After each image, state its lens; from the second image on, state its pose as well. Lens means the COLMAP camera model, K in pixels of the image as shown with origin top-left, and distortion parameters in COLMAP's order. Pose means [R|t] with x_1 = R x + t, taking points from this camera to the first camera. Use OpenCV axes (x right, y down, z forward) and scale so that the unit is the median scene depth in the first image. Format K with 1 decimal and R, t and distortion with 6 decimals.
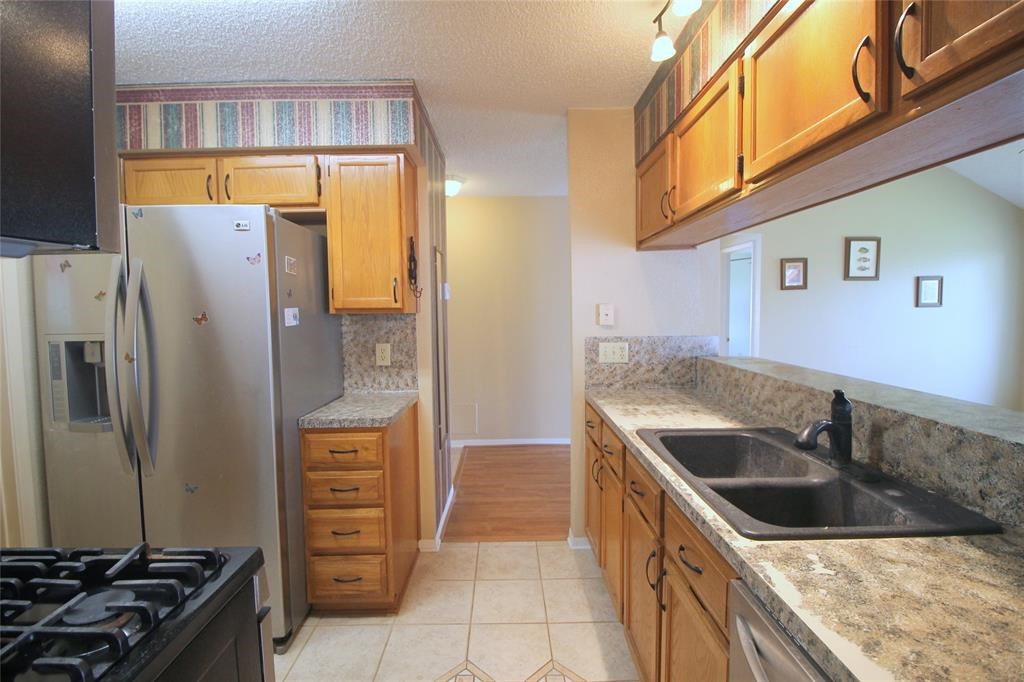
lens RADIAL K [[491.9, 0, 509.1], [0, 491.9, 340.1], [0, 0, 1]] dist [-0.011465, -0.006901]
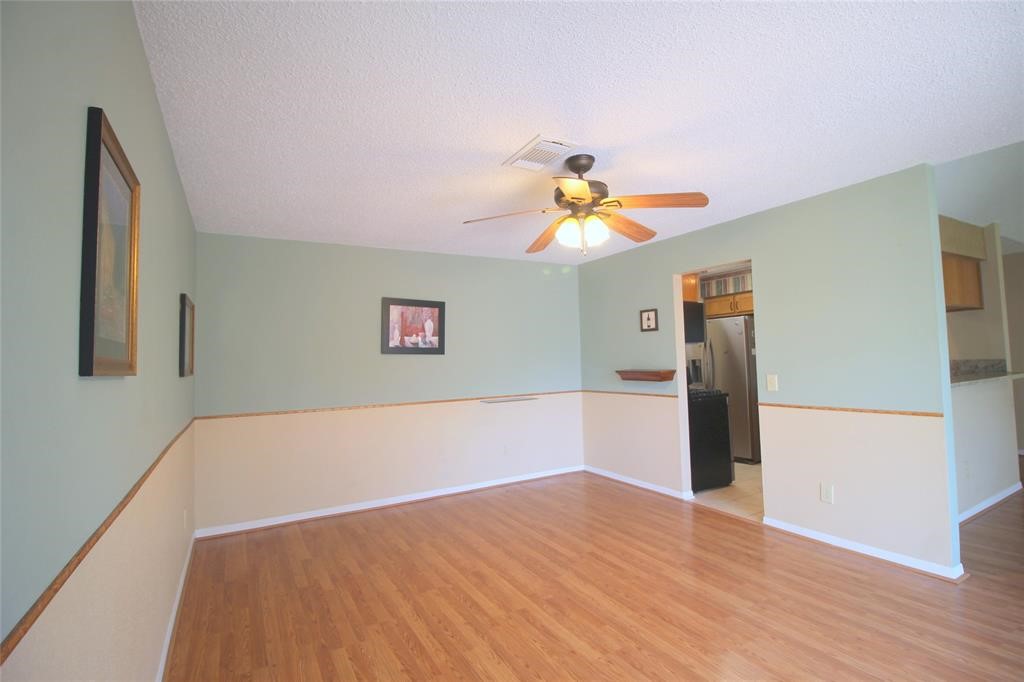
lens RADIAL K [[491.9, 0, 509.6], [0, 491.9, 336.1], [0, 0, 1]] dist [-0.011465, -0.006901]
pose [[0.504806, -0.049519, -0.861811, 1.220570], [-0.026612, 0.996986, -0.072875, 0.105652], [0.862823, 0.059722, 0.501967, -1.579954]]
